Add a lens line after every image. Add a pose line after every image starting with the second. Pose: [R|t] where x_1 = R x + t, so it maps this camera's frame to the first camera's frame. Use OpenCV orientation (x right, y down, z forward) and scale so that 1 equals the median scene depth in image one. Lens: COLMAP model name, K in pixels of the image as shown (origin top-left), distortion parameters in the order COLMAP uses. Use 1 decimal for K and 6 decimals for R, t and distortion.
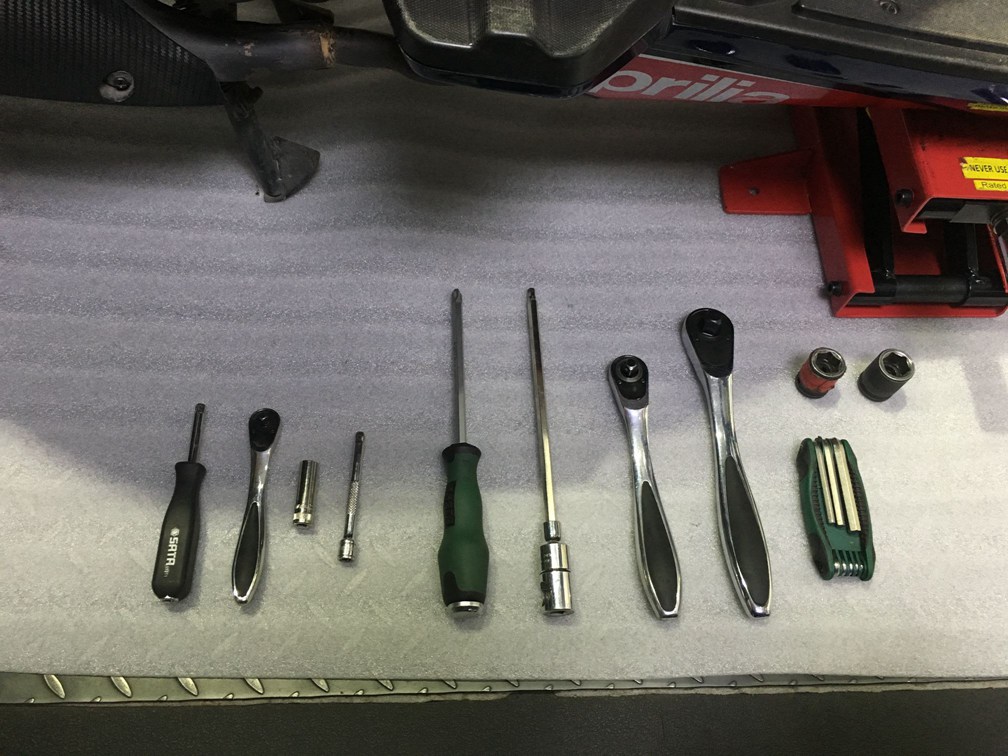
lens RADIAL K [[855.5, 0, 509.1], [0, 855.5, 379.5], [0, 0, 1]] dist [0.151839, -0.284070]
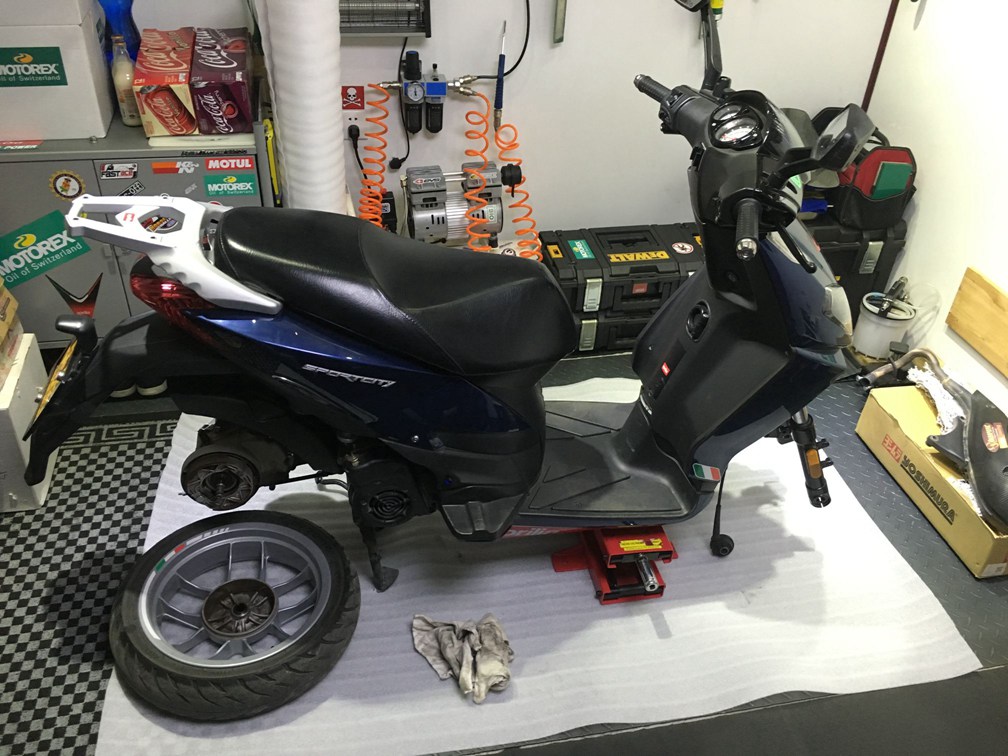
lens RADIAL K [[878.3, 0, 504.0], [0, 878.3, 378.0], [0, 0, 1]] dist [0.074354, -0.103887]
pose [[0.985367, -0.107785, 0.132039, -0.233336], [0.155761, 0.883997, -0.440780, 0.536668], [-0.069213, 0.454897, 0.887850, -1.975488]]
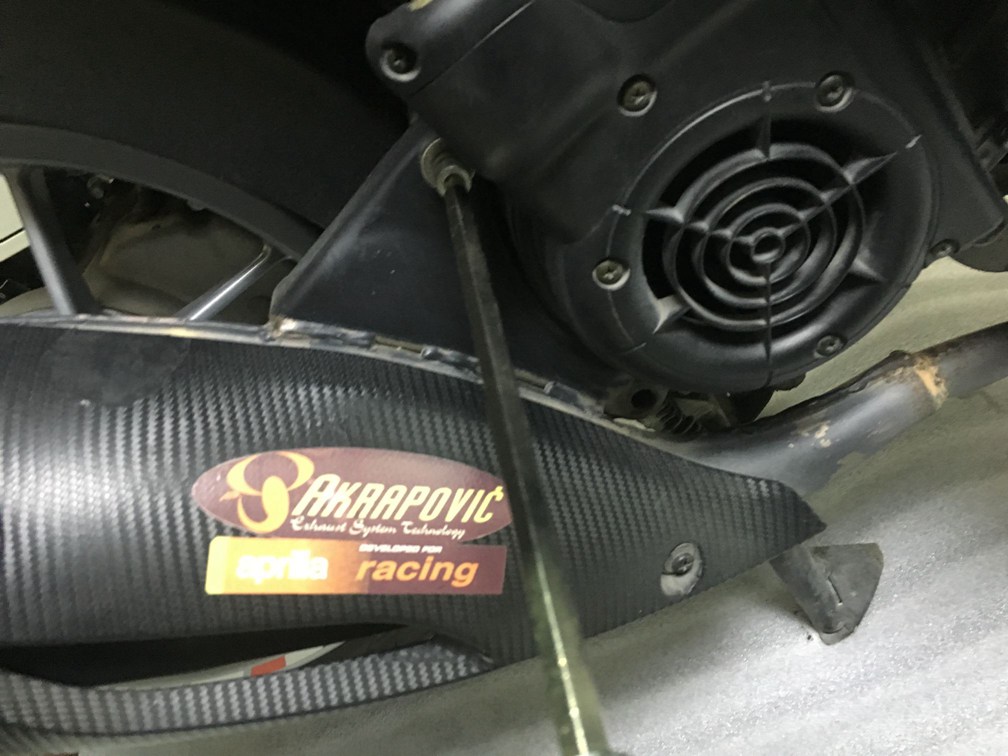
lens RADIAL K [[878.3, 0, 504.0], [0, 878.3, 378.0], [0, 0, 1]] dist [0.074354, -0.103887]
pose [[0.863569, -0.455199, -0.216891, -0.313555], [0.319889, 0.827083, -0.462174, -0.170094], [0.389768, 0.329738, 0.859857, 0.296627]]
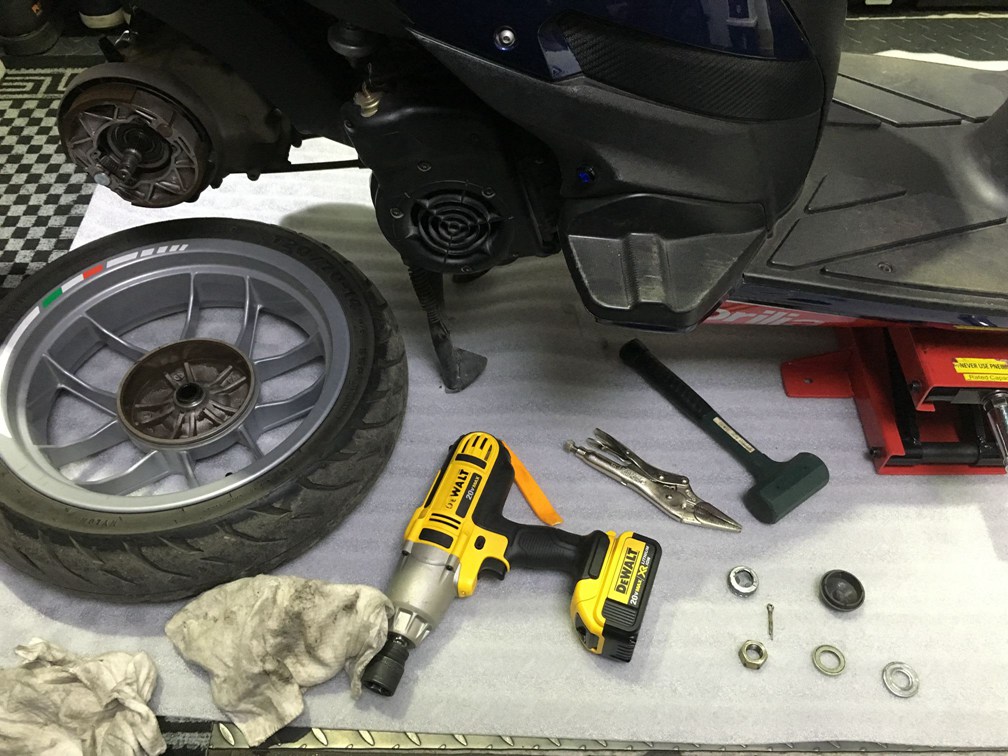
lens RADIAL K [[878.3, 0, 504.0], [0, 878.3, 378.0], [0, 0, 1]] dist [0.074354, -0.103887]
pose [[0.997130, -0.014192, -0.074373, -0.104021], [-0.001497, 0.978387, -0.206779, 0.076425], [0.075700, 0.206297, 0.975557, -0.454630]]
